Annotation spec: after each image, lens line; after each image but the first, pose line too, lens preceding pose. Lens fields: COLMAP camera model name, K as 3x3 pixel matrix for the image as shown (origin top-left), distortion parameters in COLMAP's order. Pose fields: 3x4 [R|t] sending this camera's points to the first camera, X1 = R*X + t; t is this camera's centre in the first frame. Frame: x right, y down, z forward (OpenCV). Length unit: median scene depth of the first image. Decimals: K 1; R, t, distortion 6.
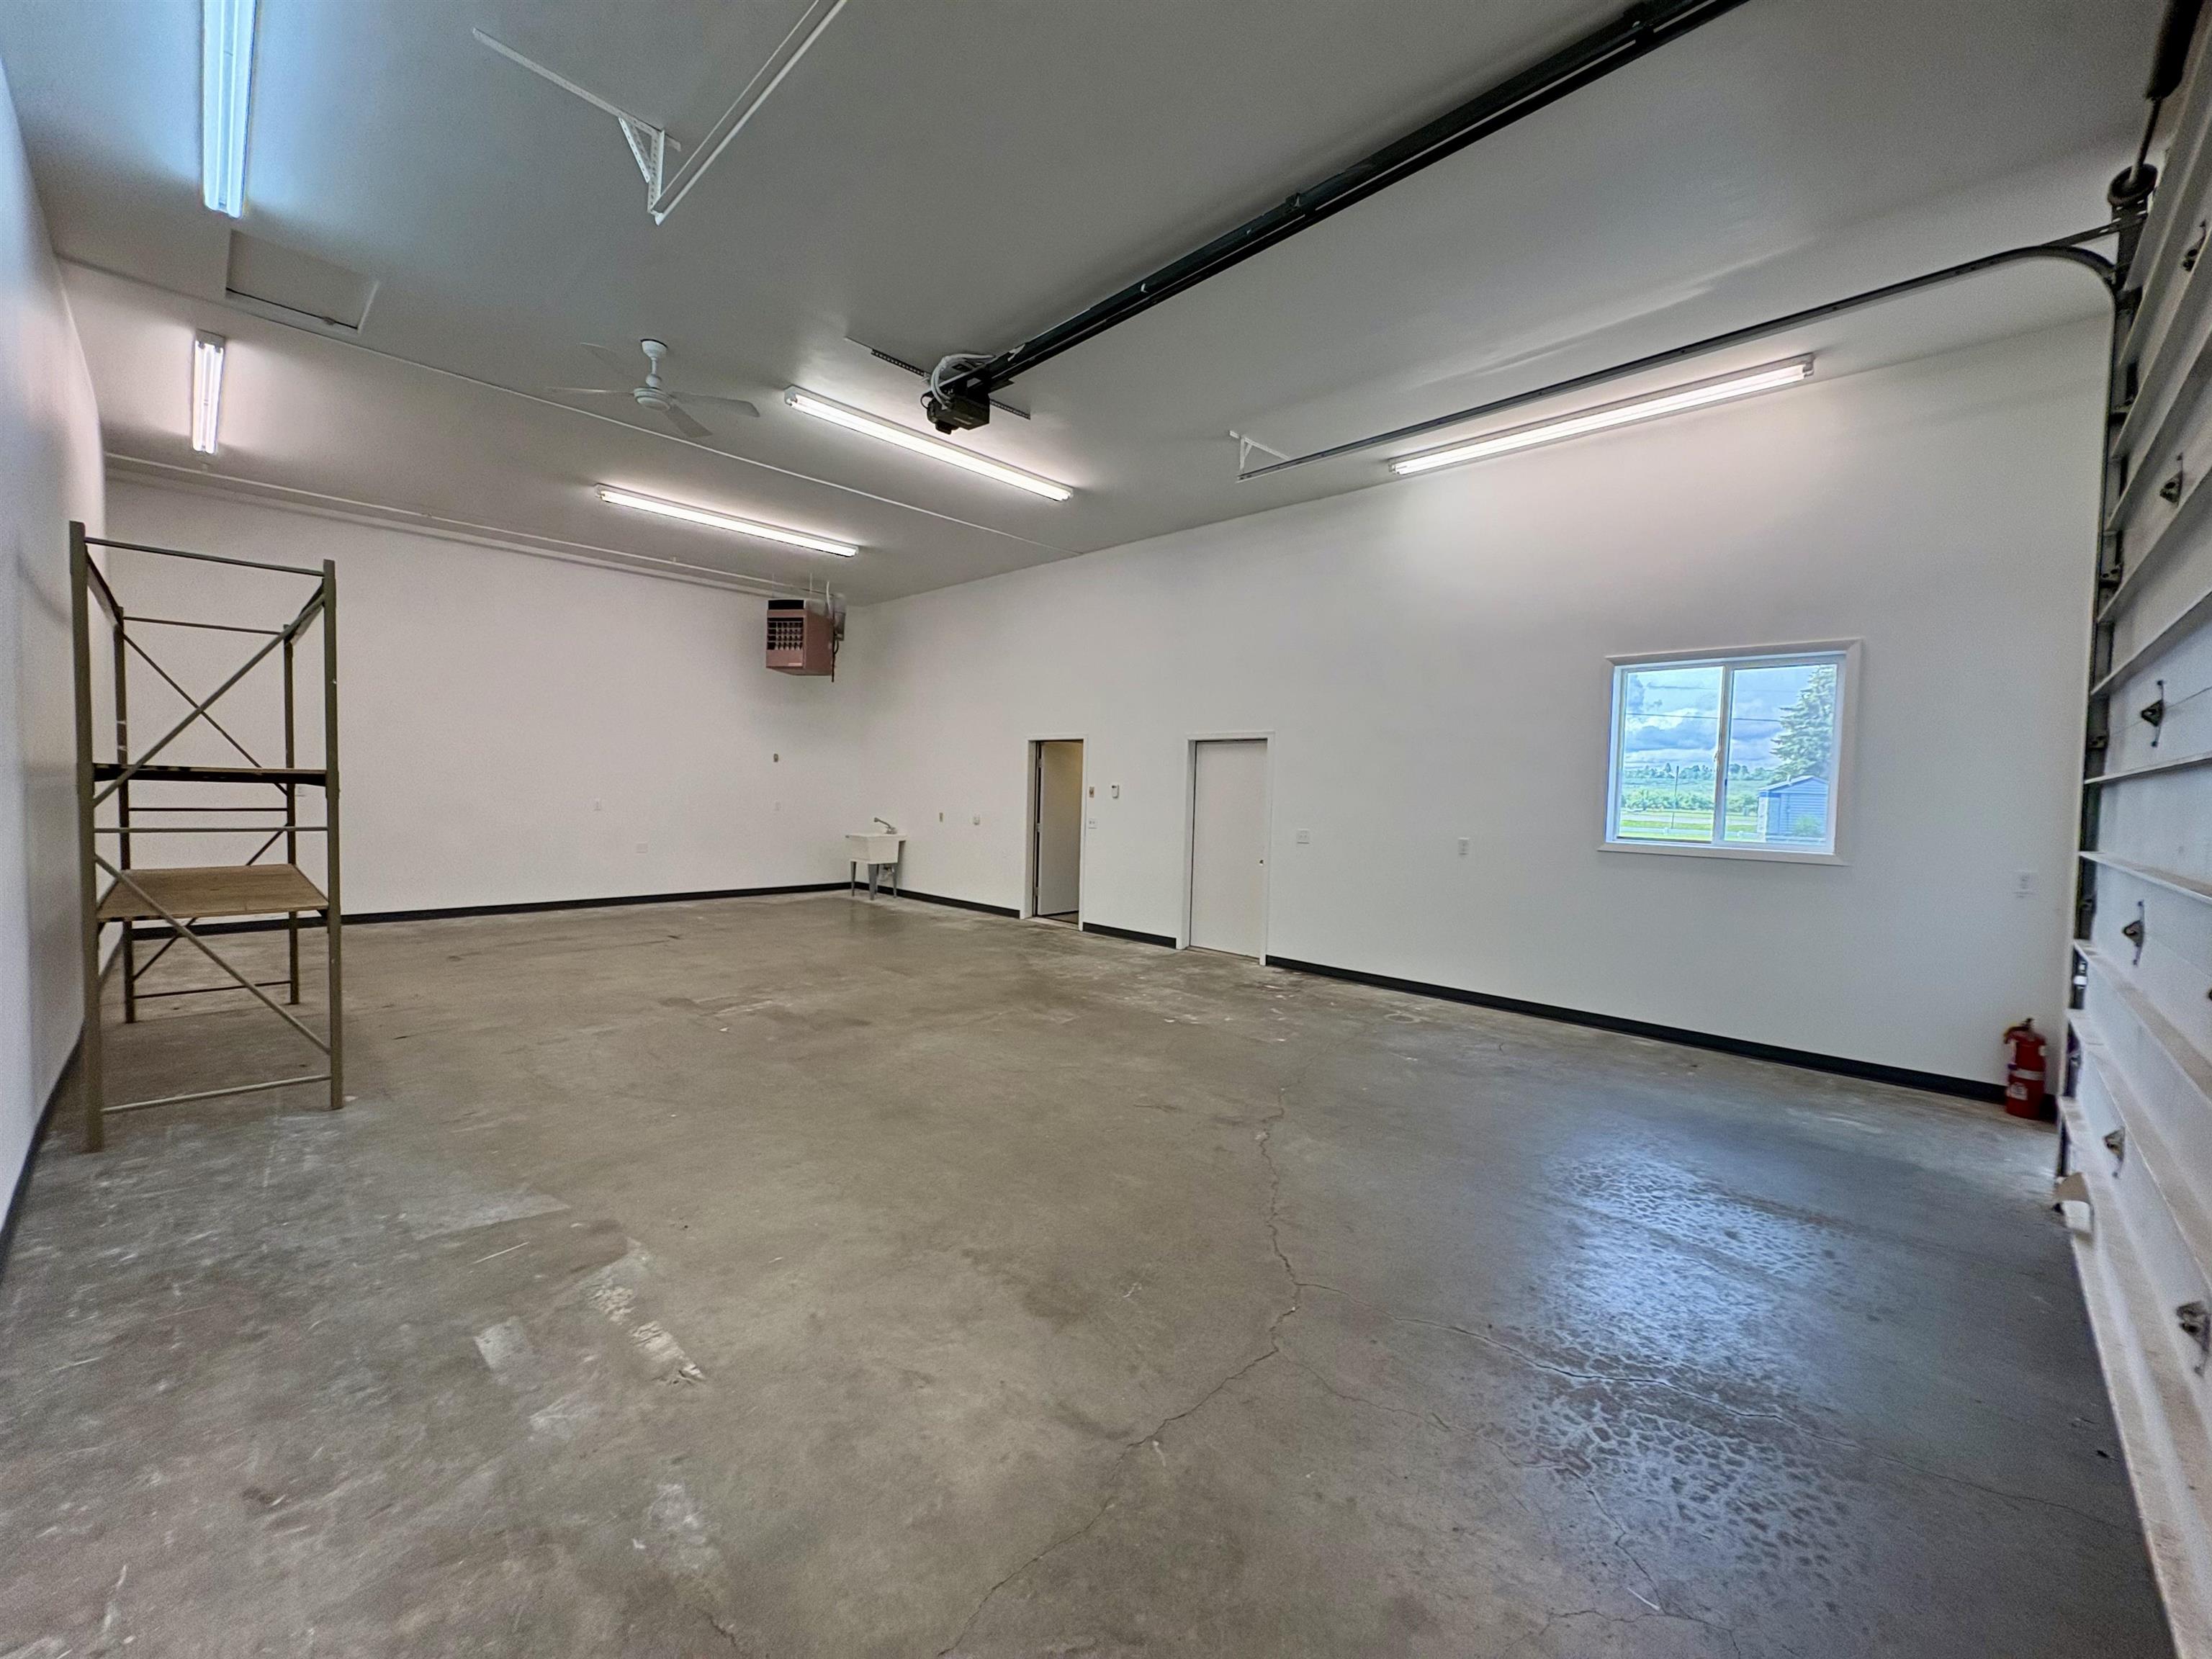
lens RADIAL K [[879.8, 0, 1103.5], [0, 879.8, 827.1], [0, 0, 1]] dist [-0.000758, 0.000230]
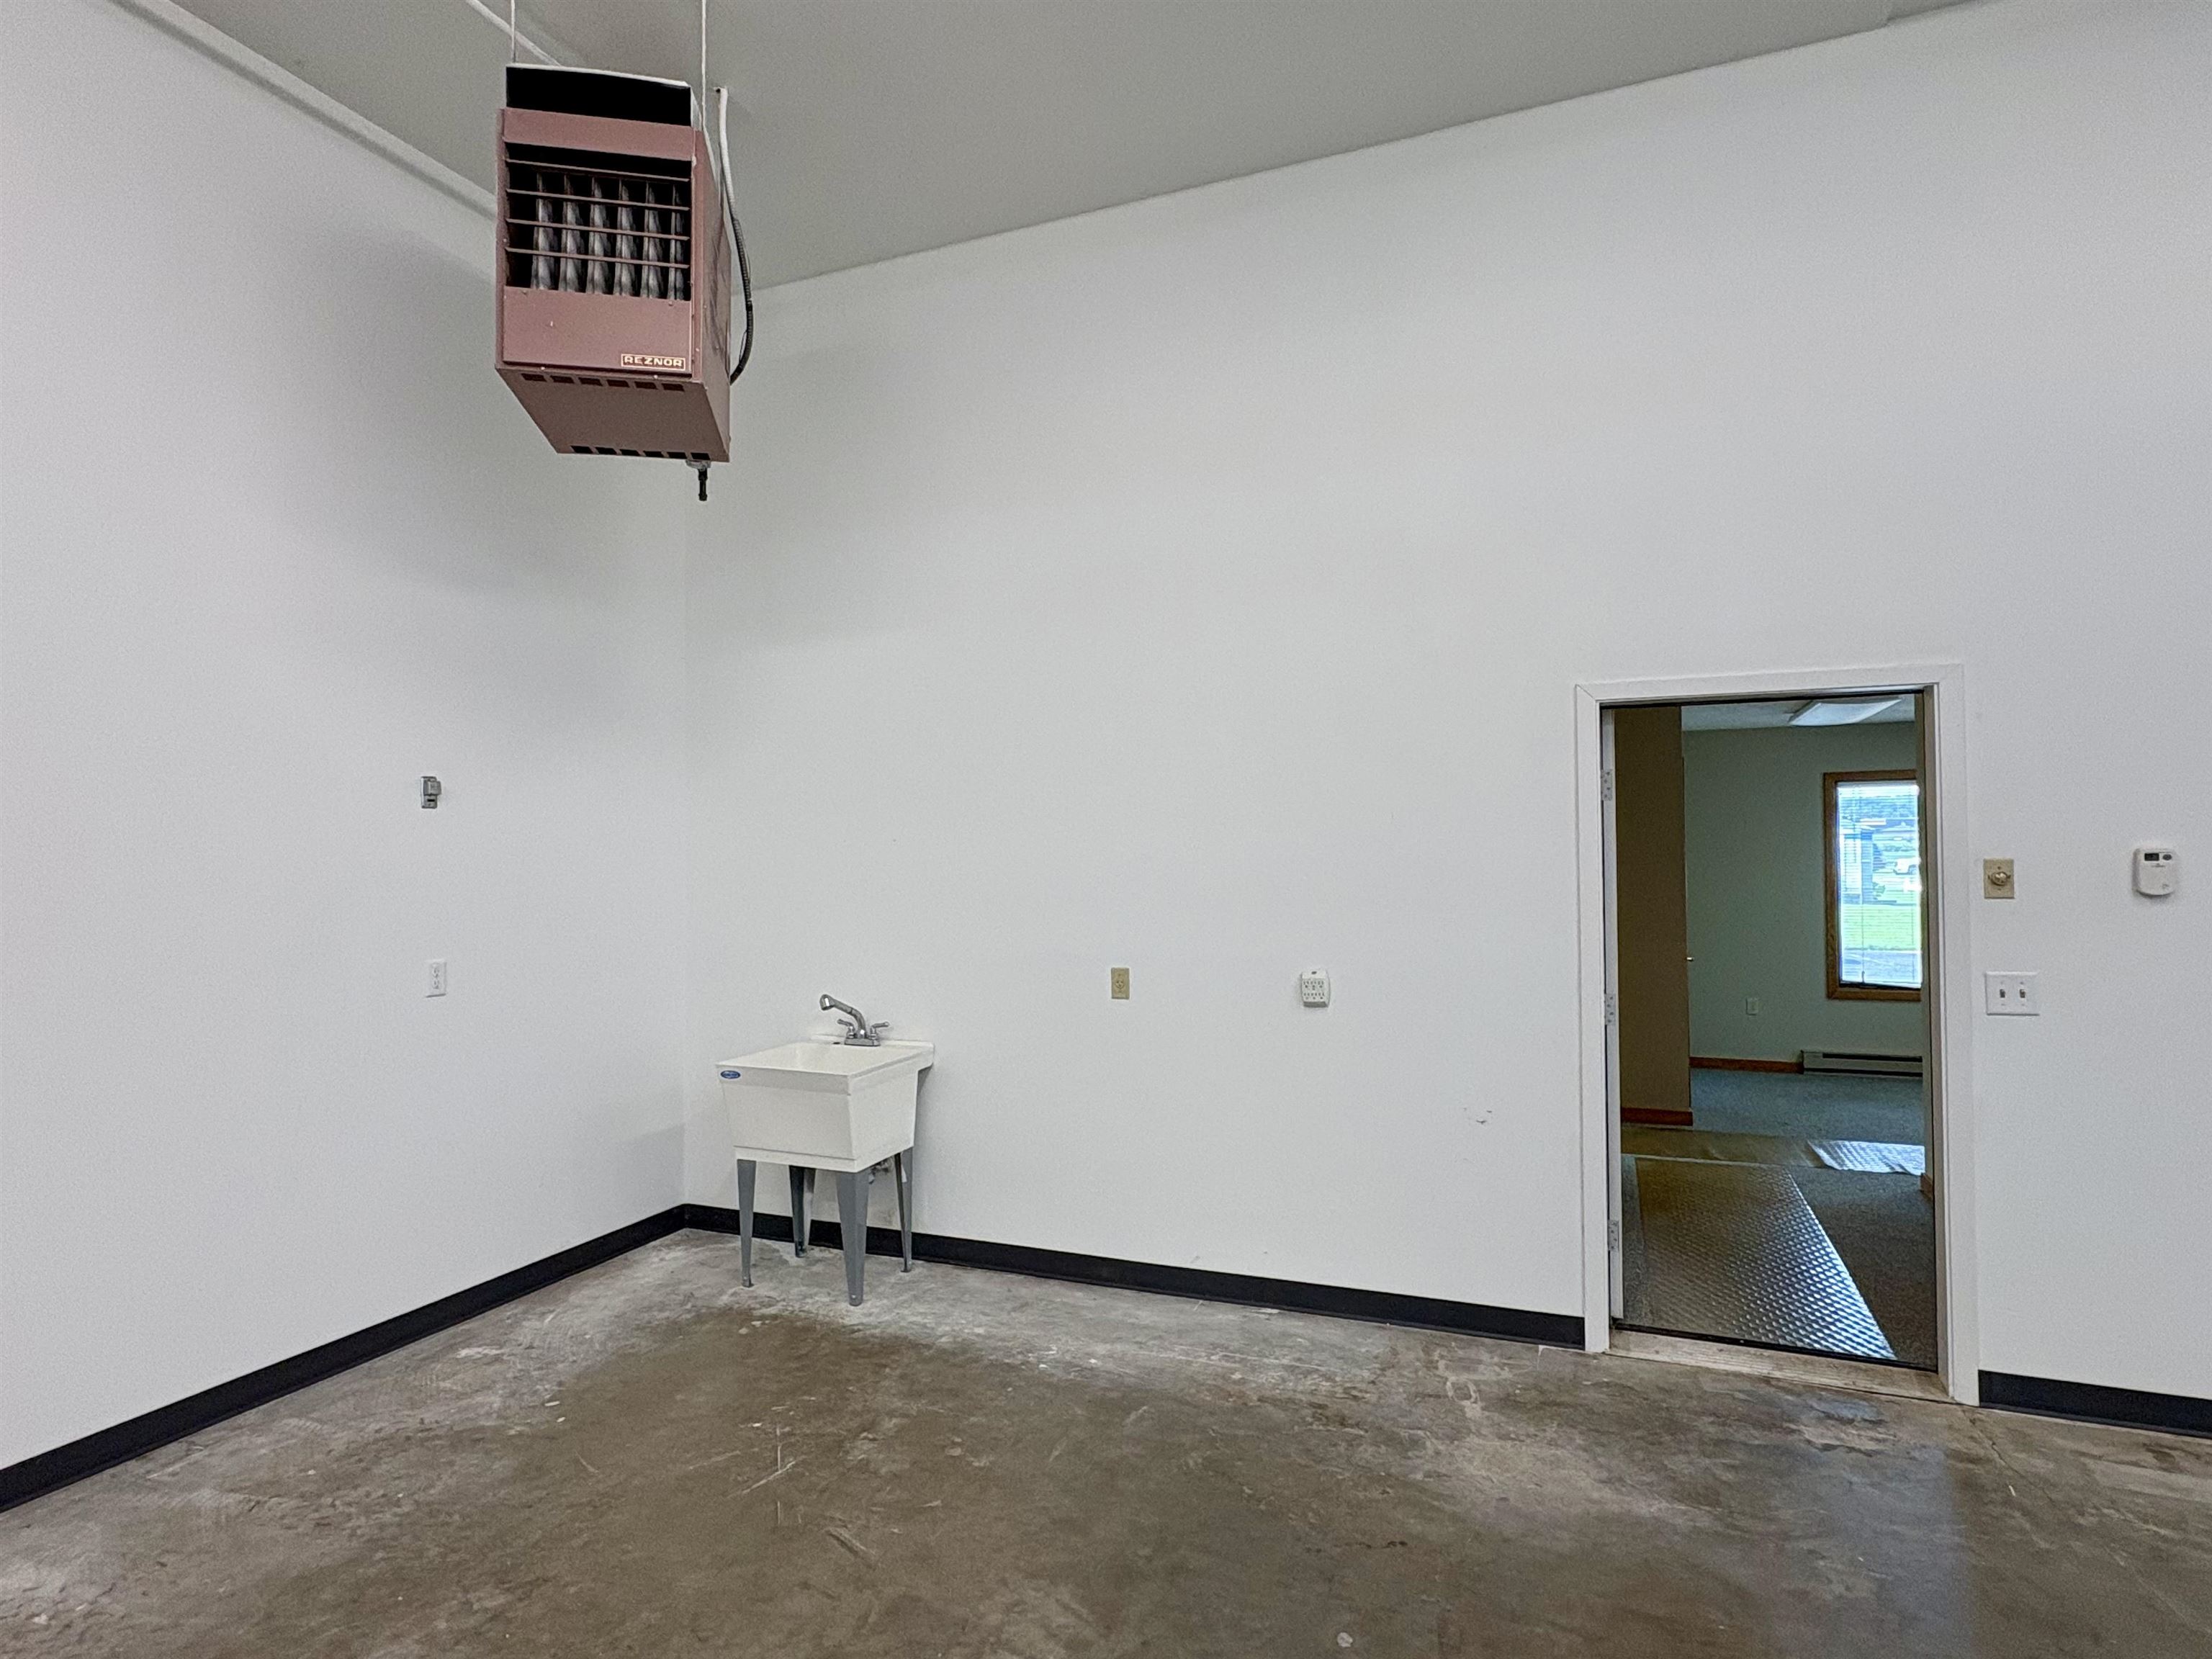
lens RADIAL K [[1176.9, 0, 1107.4], [0, 1176.9, 835.1], [0, 0, 1]] dist [-0.002733, -0.000158]
pose [[0.928589, -0.027385, 0.370097, -0.326531], [0.049633, 0.997479, -0.050723, -0.040079], [-0.367775, 0.065470, 0.927607, 0.628803]]
